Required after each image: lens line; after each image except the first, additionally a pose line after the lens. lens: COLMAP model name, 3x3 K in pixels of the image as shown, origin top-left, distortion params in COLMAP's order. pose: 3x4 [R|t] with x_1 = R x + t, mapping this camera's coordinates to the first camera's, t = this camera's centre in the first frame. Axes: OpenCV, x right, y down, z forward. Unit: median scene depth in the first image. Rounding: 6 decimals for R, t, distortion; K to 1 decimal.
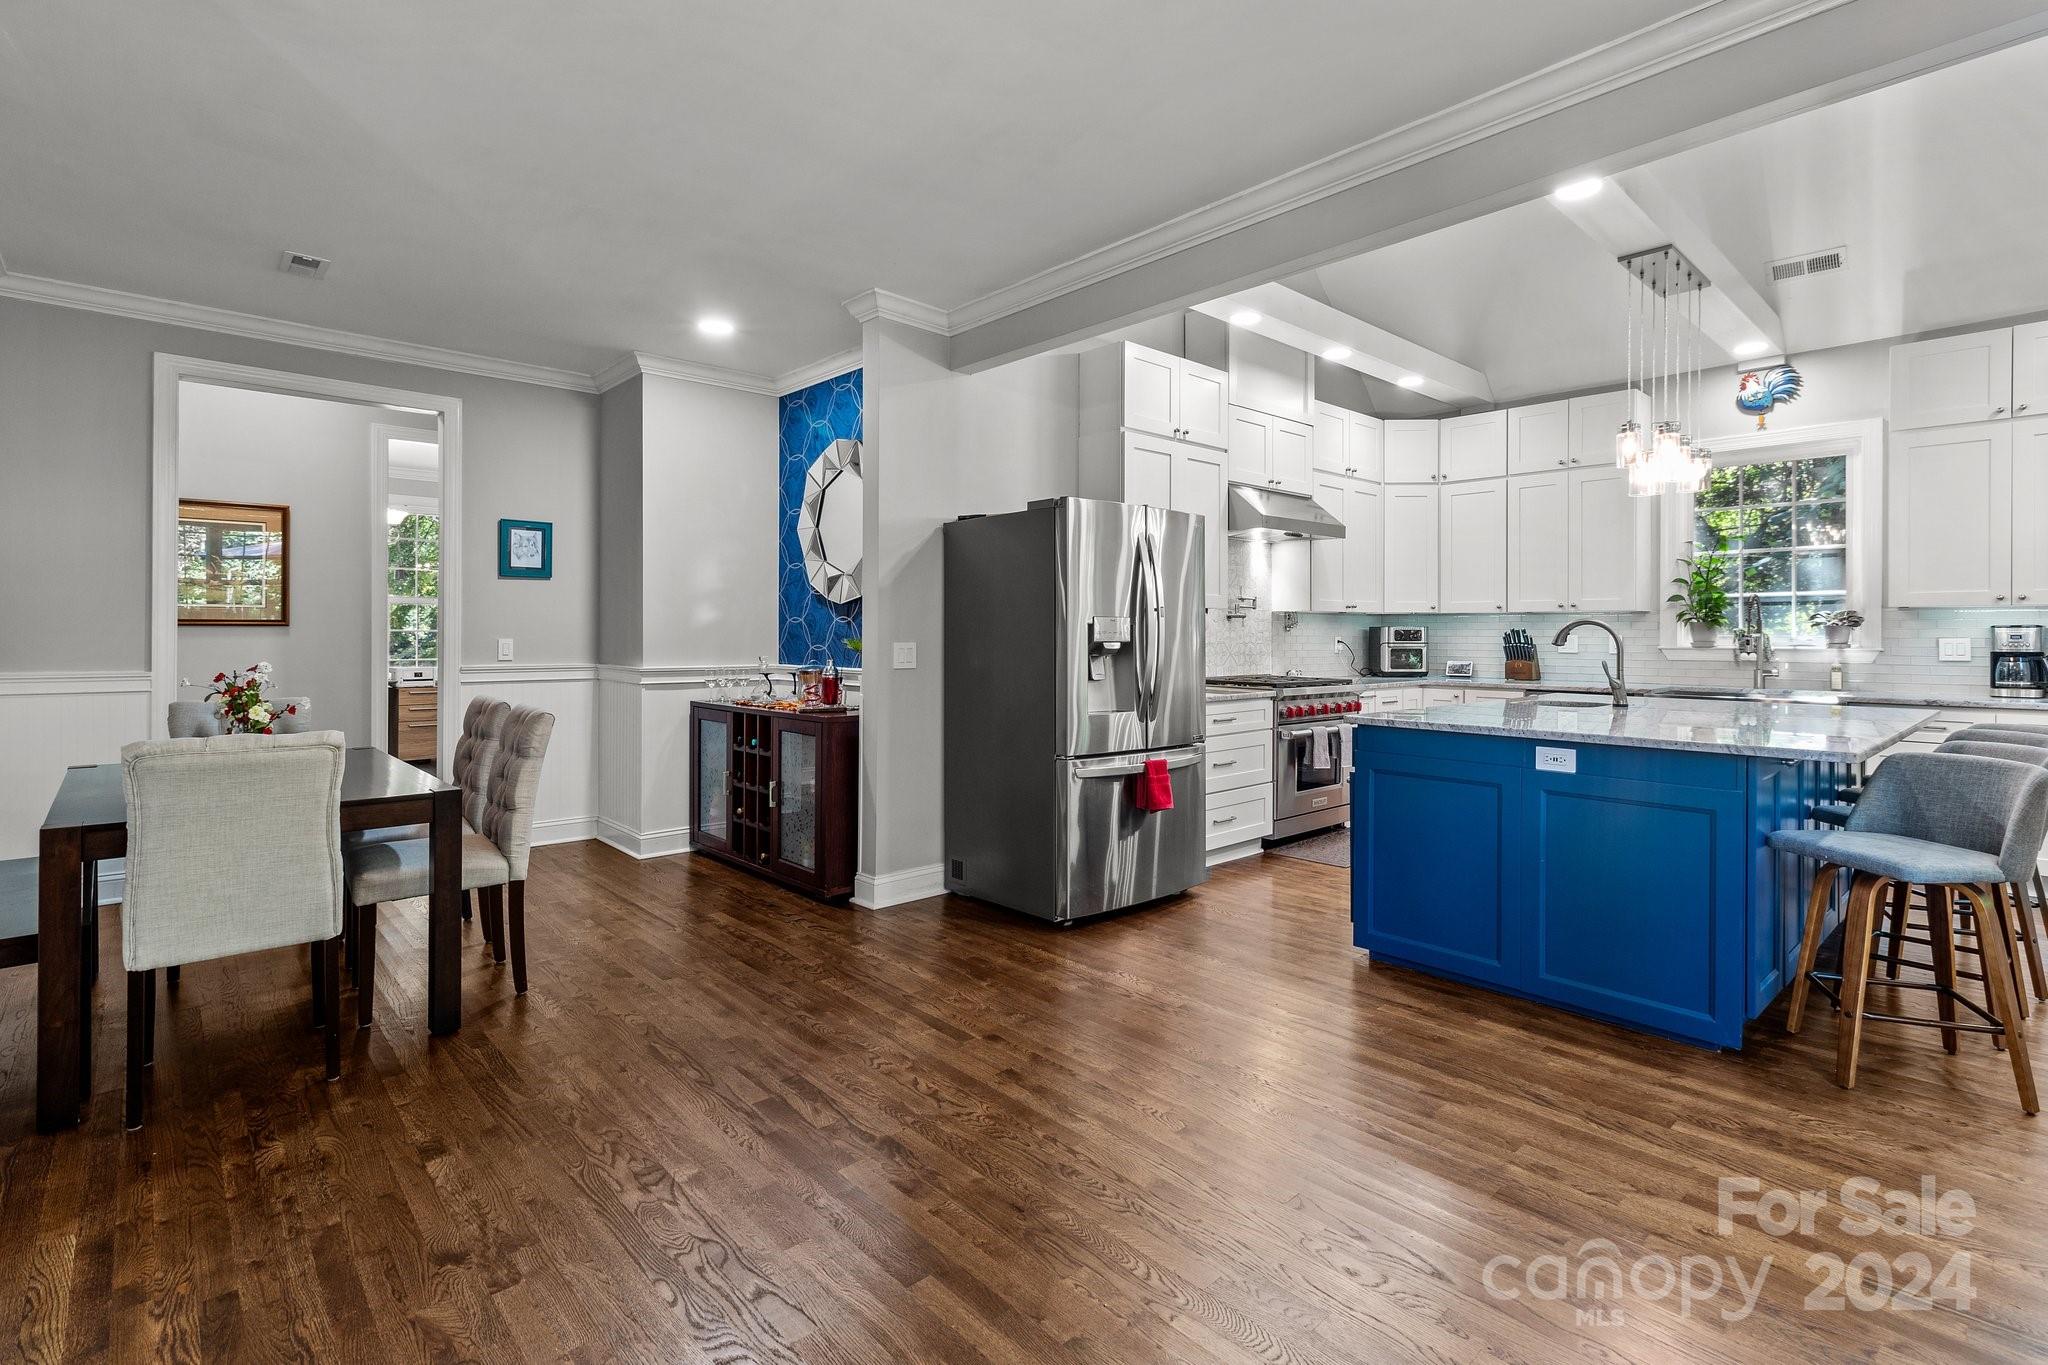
lens RADIAL K [[947.6, 0, 1040.8], [0, 947.6, 633.1], [0, 0, 1]] dist [-0.001845, 0.000176]
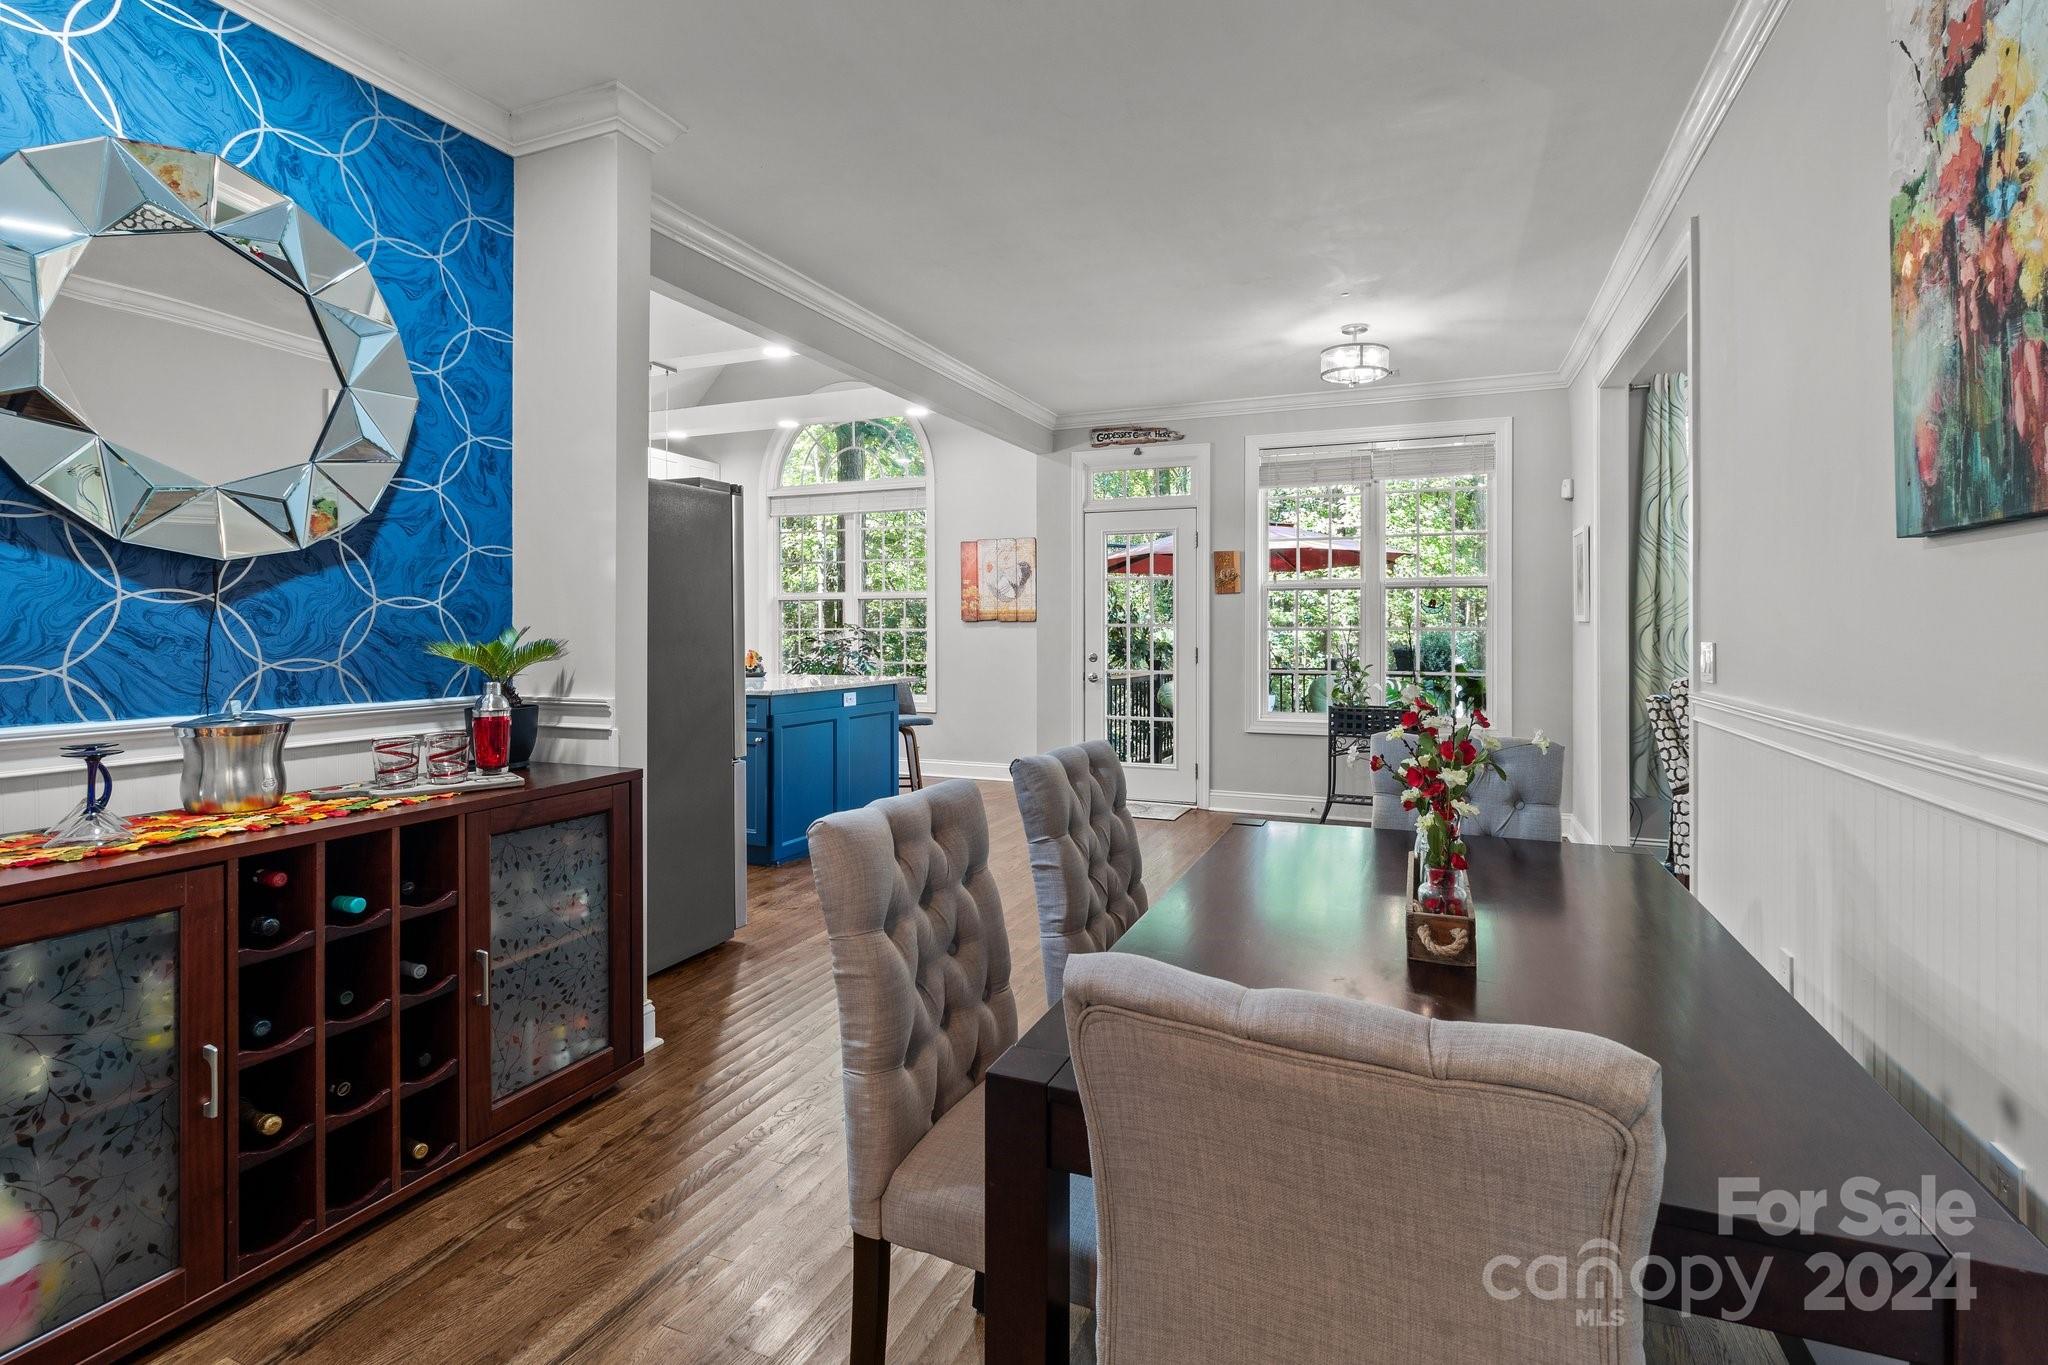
lens RADIAL K [[947.6, 0, 1037.4], [0, 947.6, 600.7], [0, 0, 1]] dist [-0.001845, 0.000176]
pose [[-0.410949, 0.023839, 0.911347, -0.718723], [-0.001773, 0.999635, -0.026948, -0.002634], [-0.911657, -0.012690, -0.410757, 0.822649]]
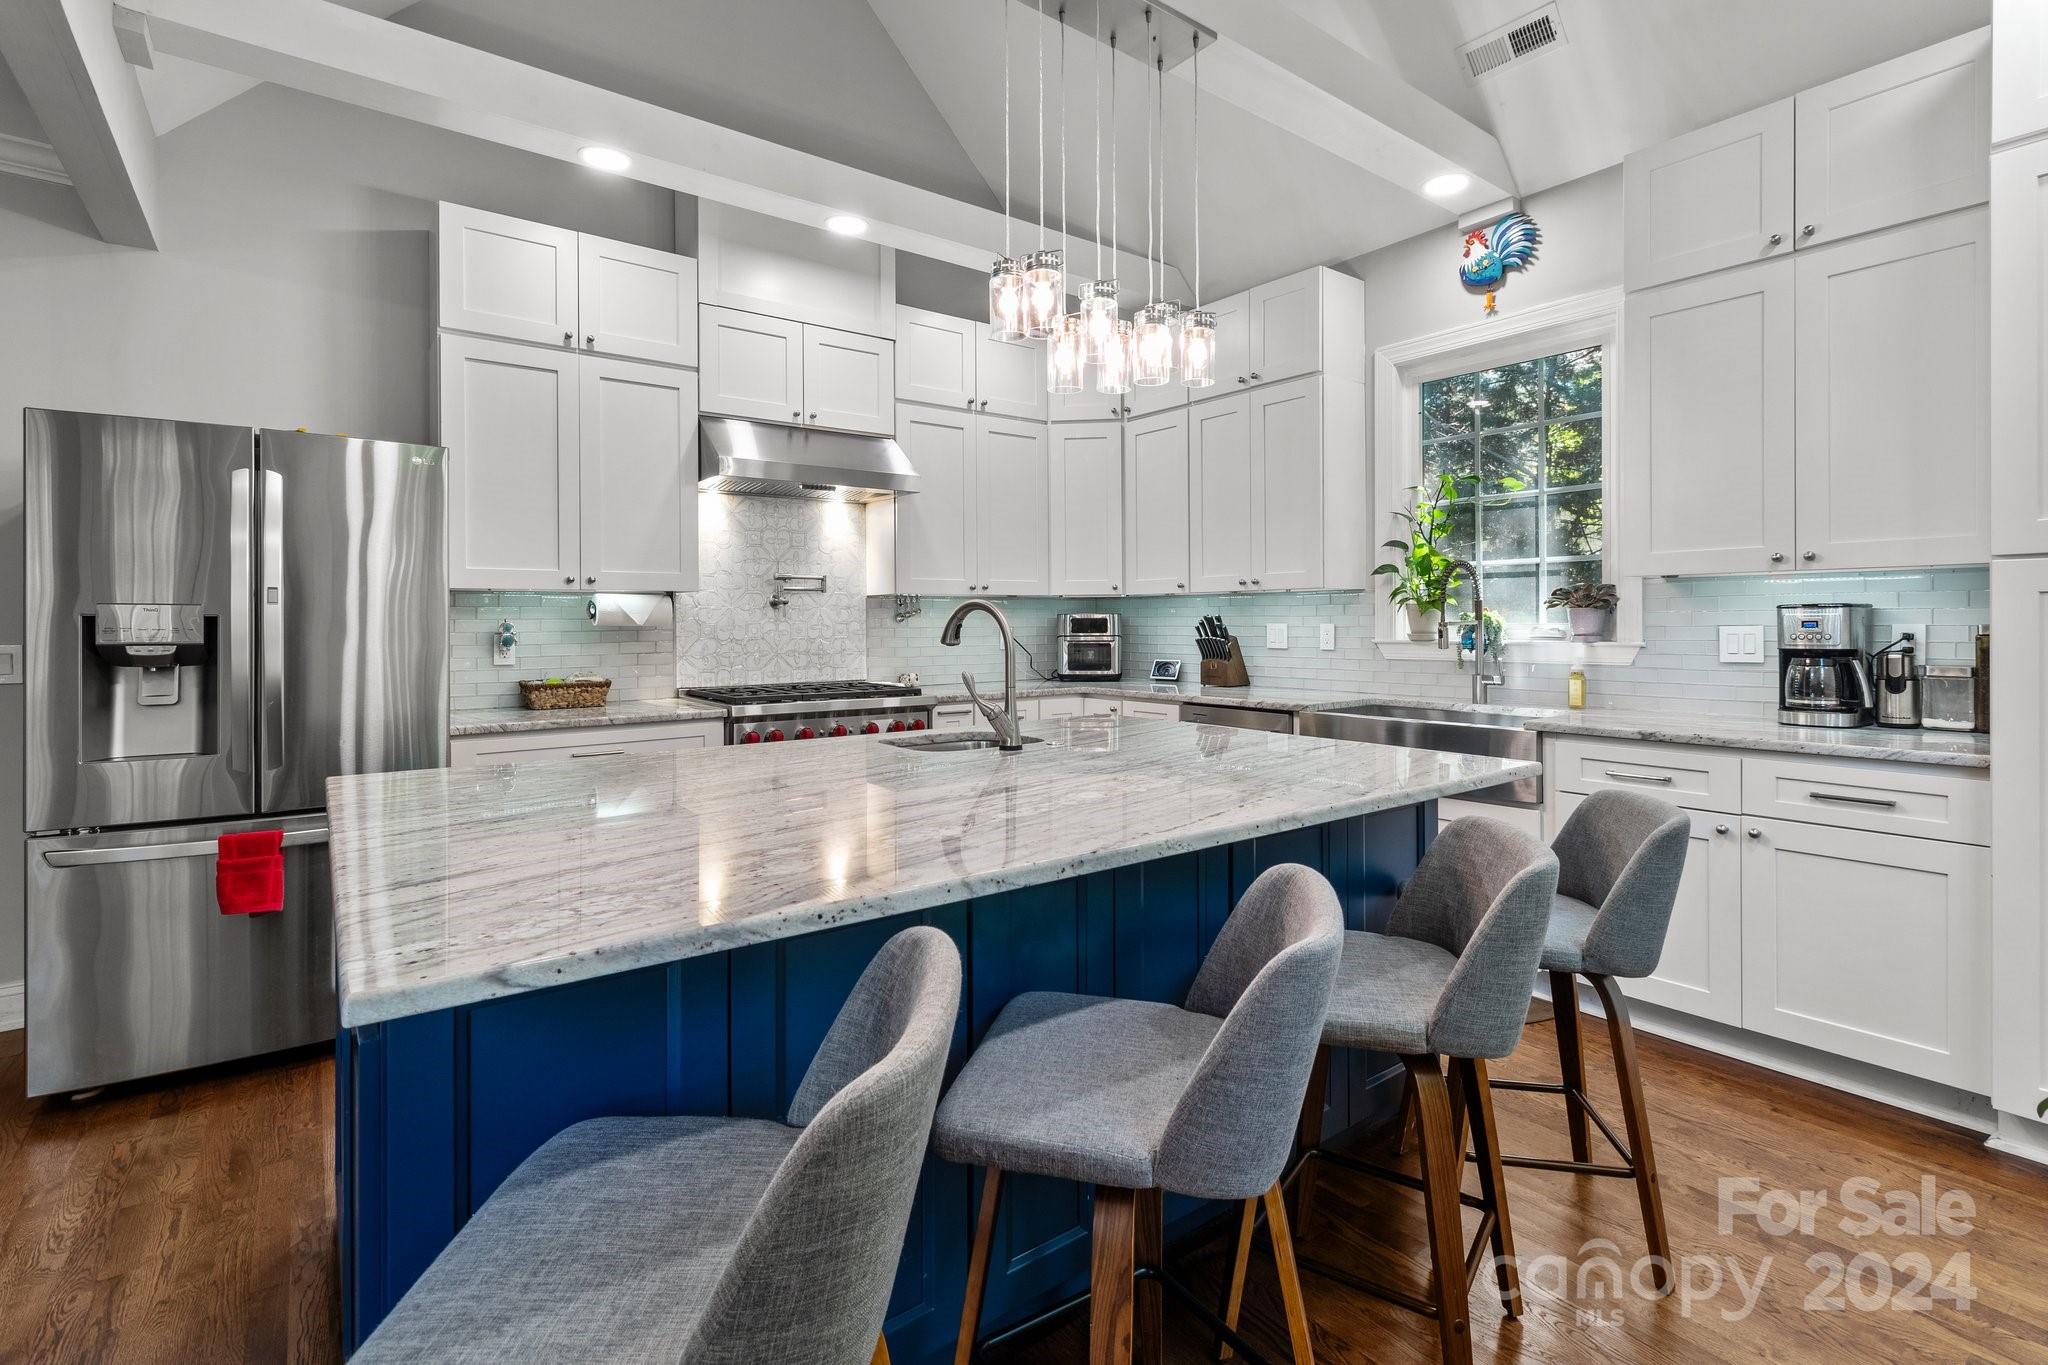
lens RADIAL K [[947.6, 0, 1043.6], [0, 947.6, 624.6], [0, 0, 1]] dist [-0.001845, 0.000176]
pose [[0.995936, -0.007130, -0.089783, 0.544191], [0.007344, 0.999971, 0.002056, -0.000259], [0.089766, -0.002707, 0.995959, 0.330366]]
